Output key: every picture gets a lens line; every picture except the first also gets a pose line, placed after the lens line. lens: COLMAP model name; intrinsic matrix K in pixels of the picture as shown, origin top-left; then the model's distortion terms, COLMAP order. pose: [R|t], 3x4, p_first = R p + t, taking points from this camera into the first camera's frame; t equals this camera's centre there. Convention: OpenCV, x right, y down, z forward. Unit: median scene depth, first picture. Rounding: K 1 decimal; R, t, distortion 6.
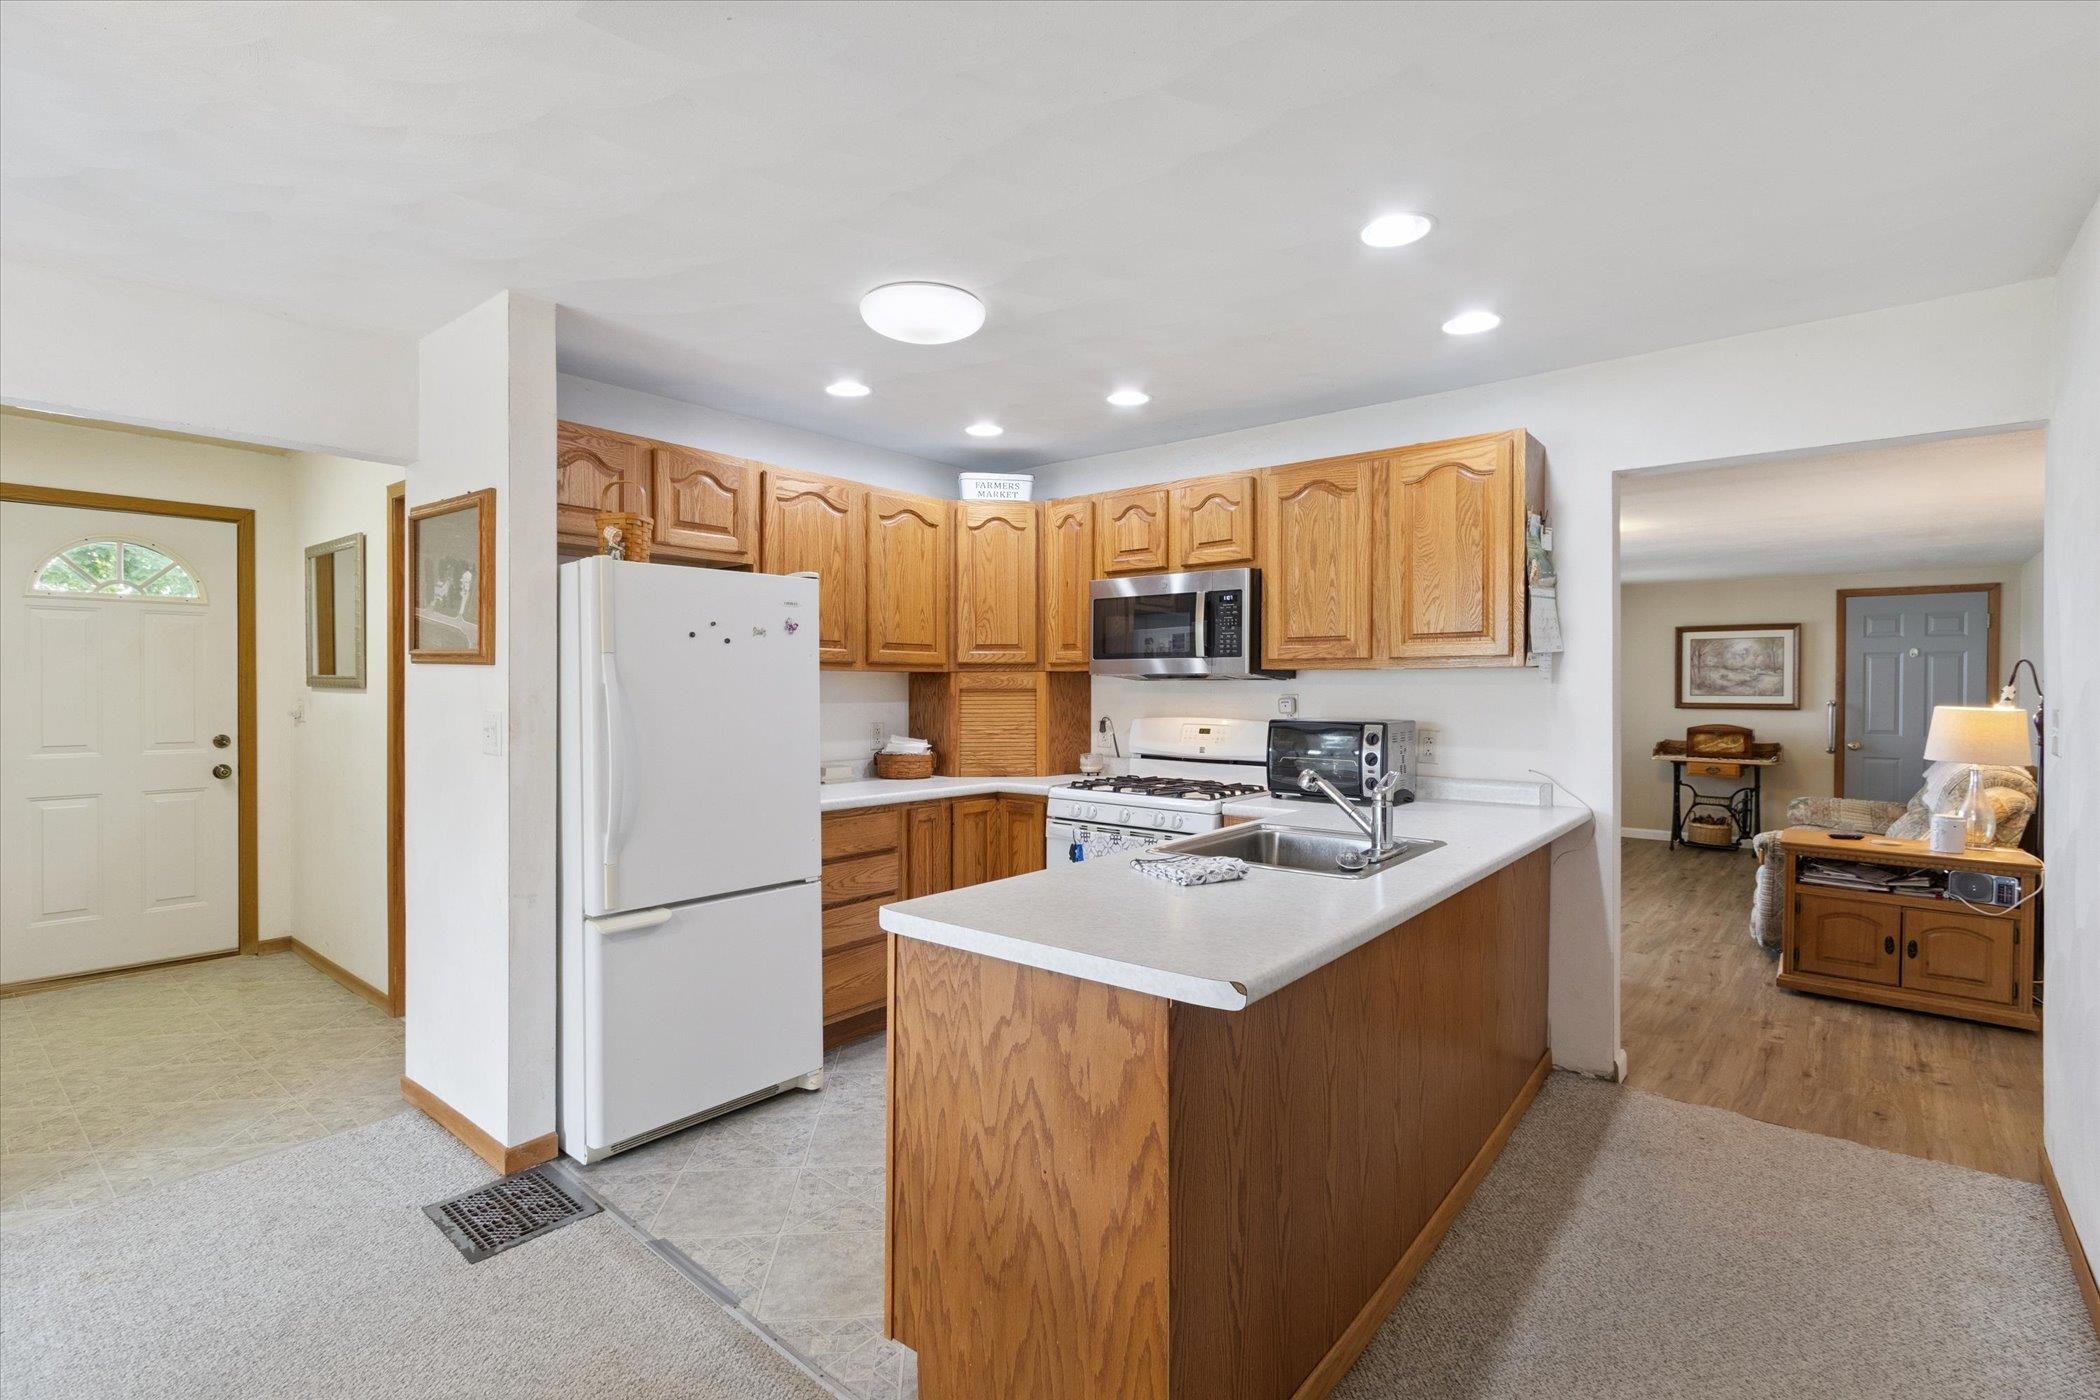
lens RADIAL K [[977.2, 0, 1055.0], [0, 977.2, 695.9], [0, 0, 1]] dist [0.001842, -0.000491]
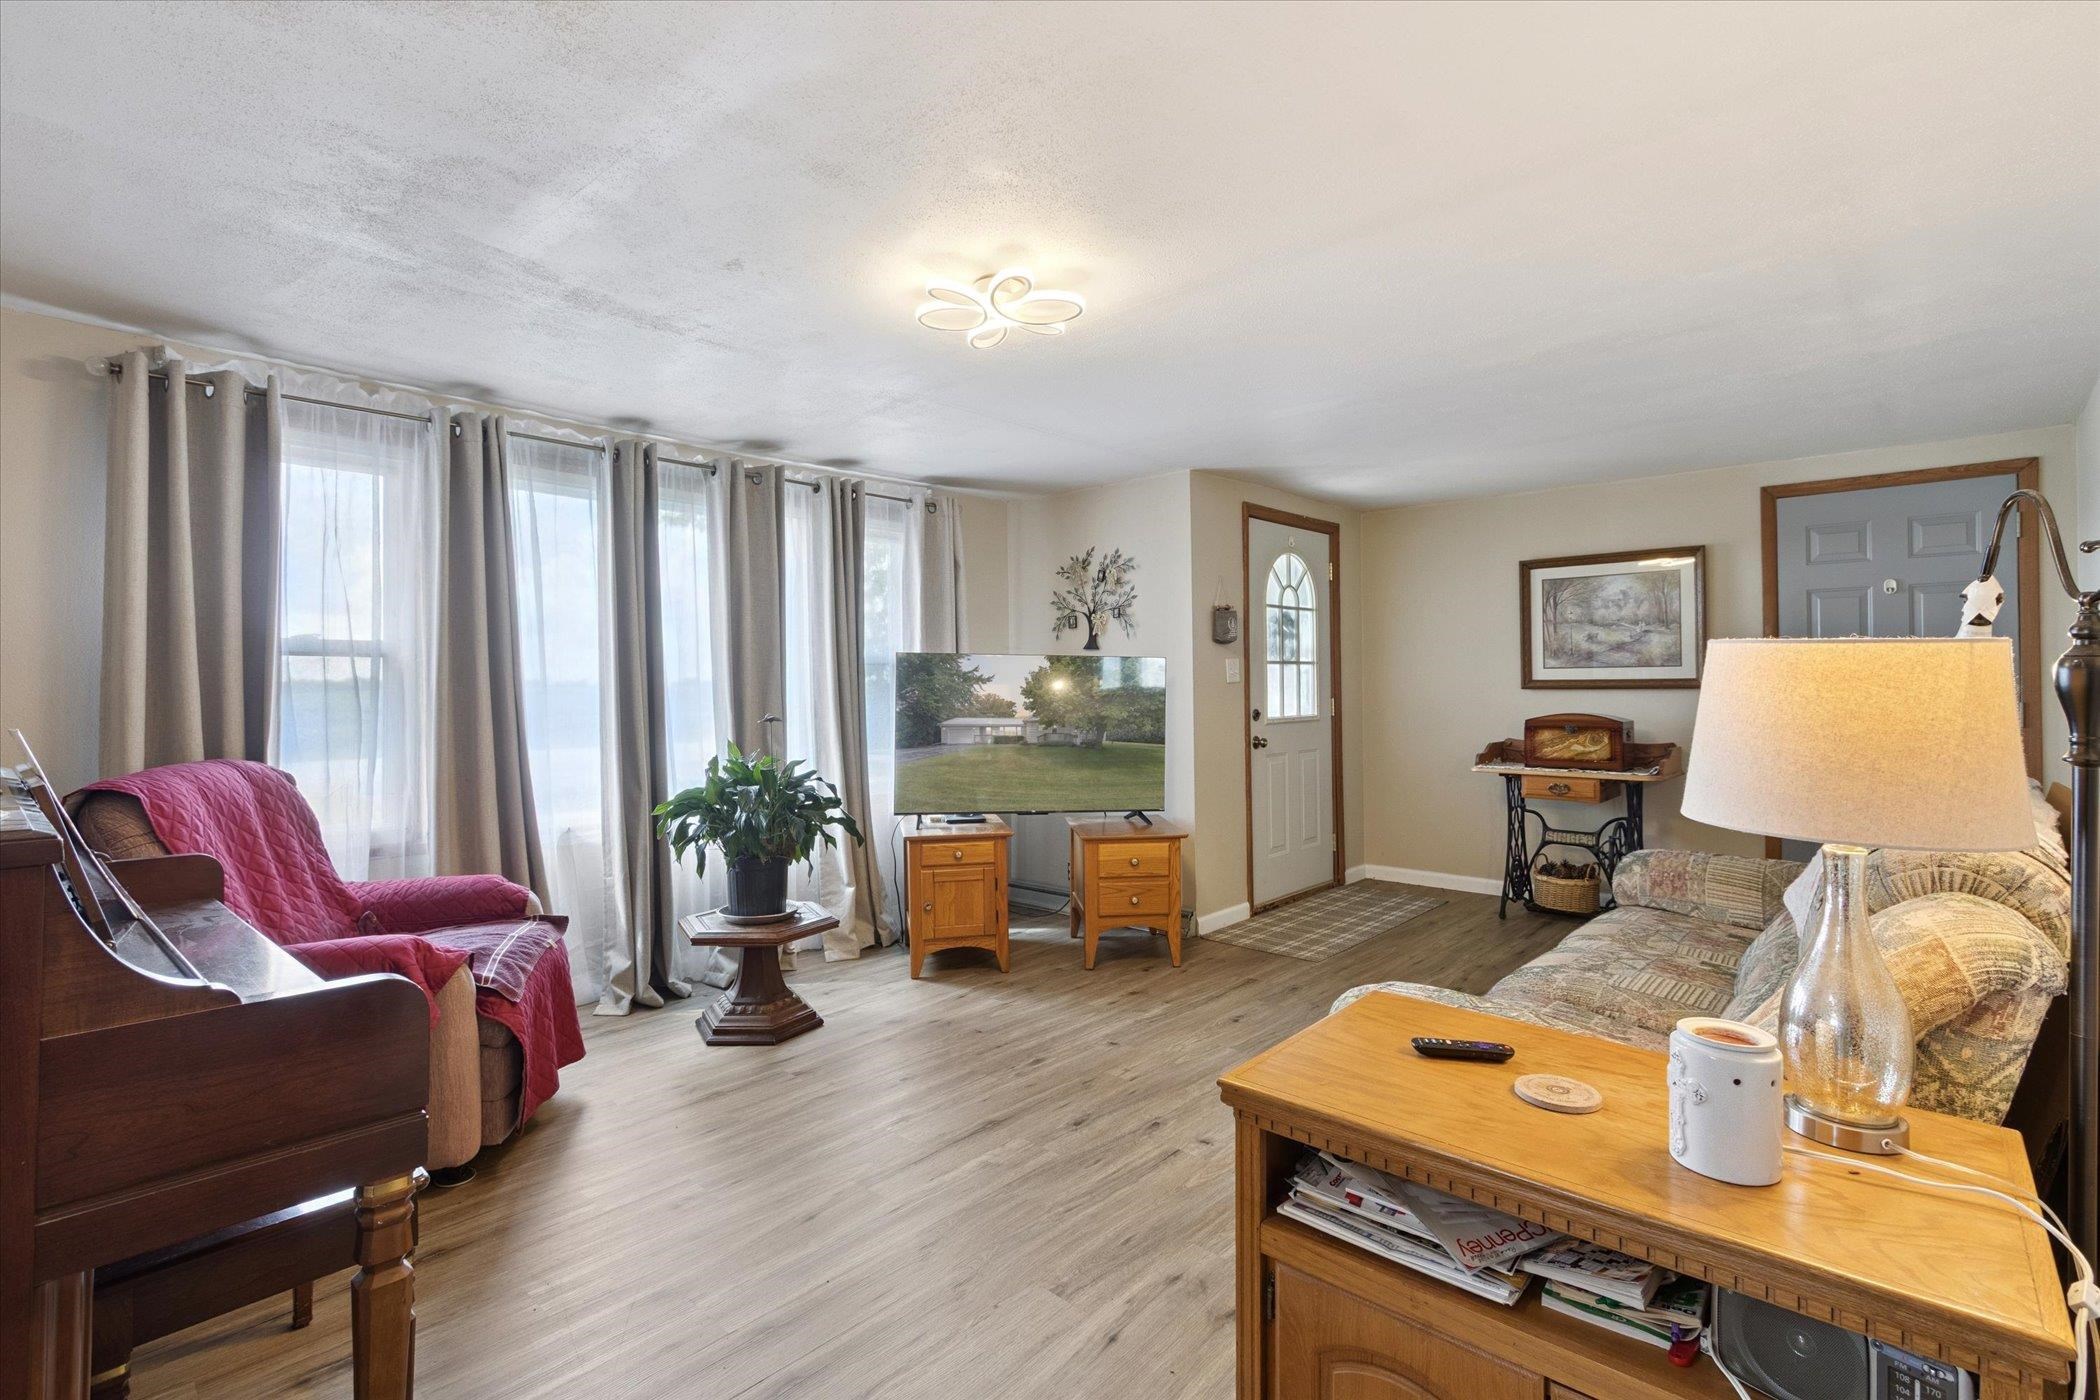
lens RADIAL K [[977.2, 0, 1061.1], [0, 977.2, 674.6], [0, 0, 1]] dist [0.001842, -0.000491]
pose [[0.998896, -0.012522, -0.045267, 0.726868], [0.011574, 0.999709, -0.021147, 0.026380], [0.045519, 0.020600, 0.998751, 0.702664]]
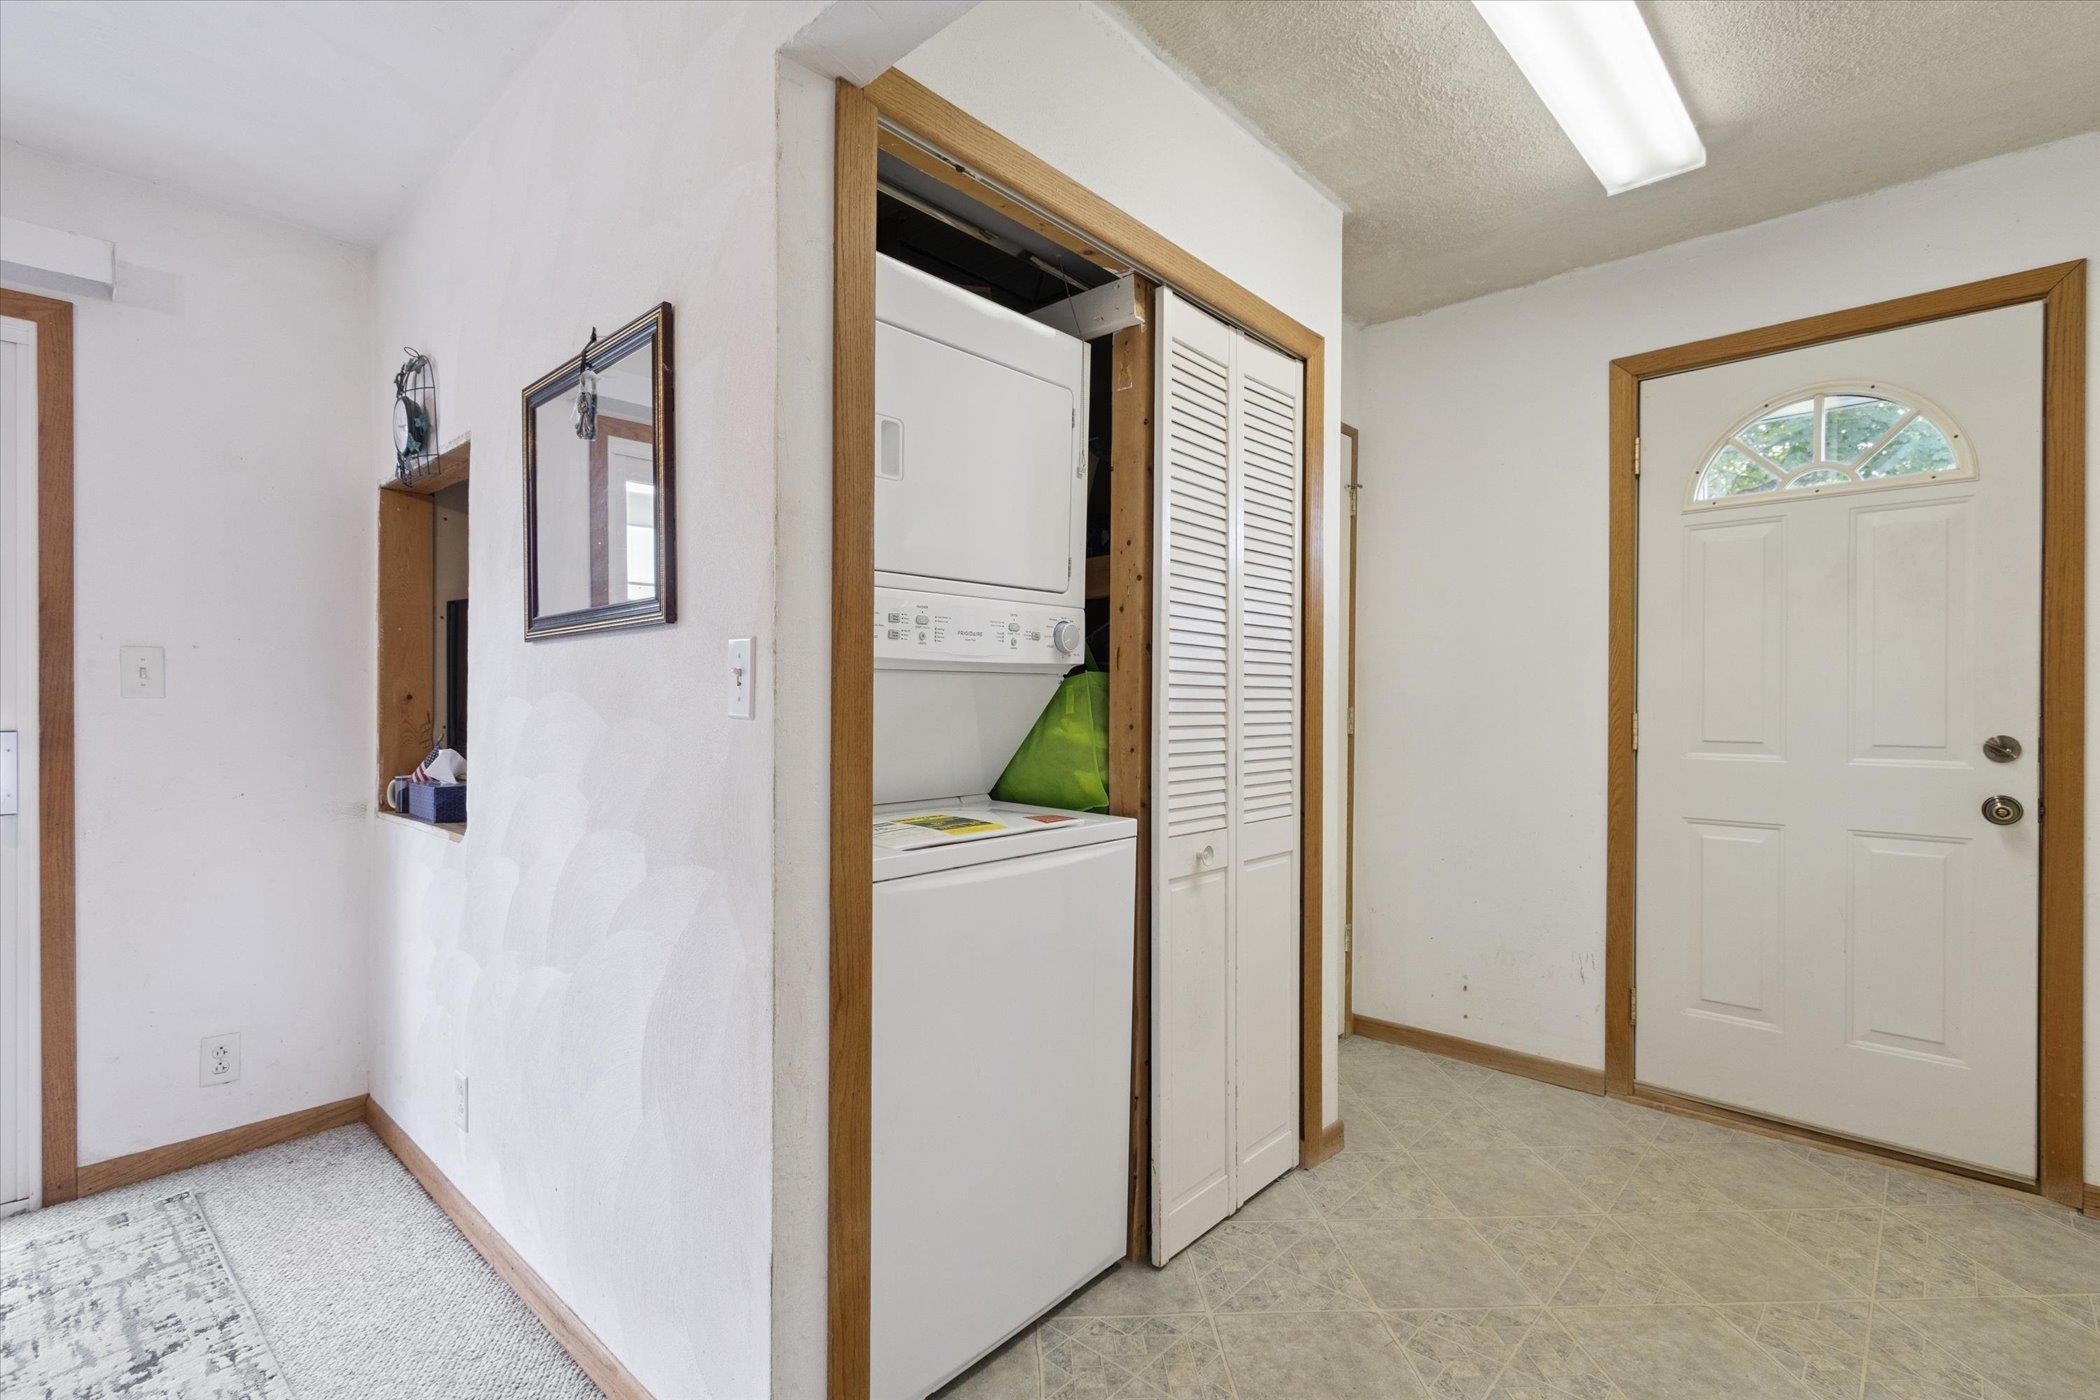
lens RADIAL K [[977.2, 0, 1027.1], [0, 977.2, 706.7], [0, 0, 1]] dist [0.001842, -0.000491]
pose [[-0.061628, 0.002467, -0.998096, -0.361014], [-0.011427, 0.999930, 0.003177, 0.032219], [0.998034, 0.011601, -0.061595, 0.594357]]
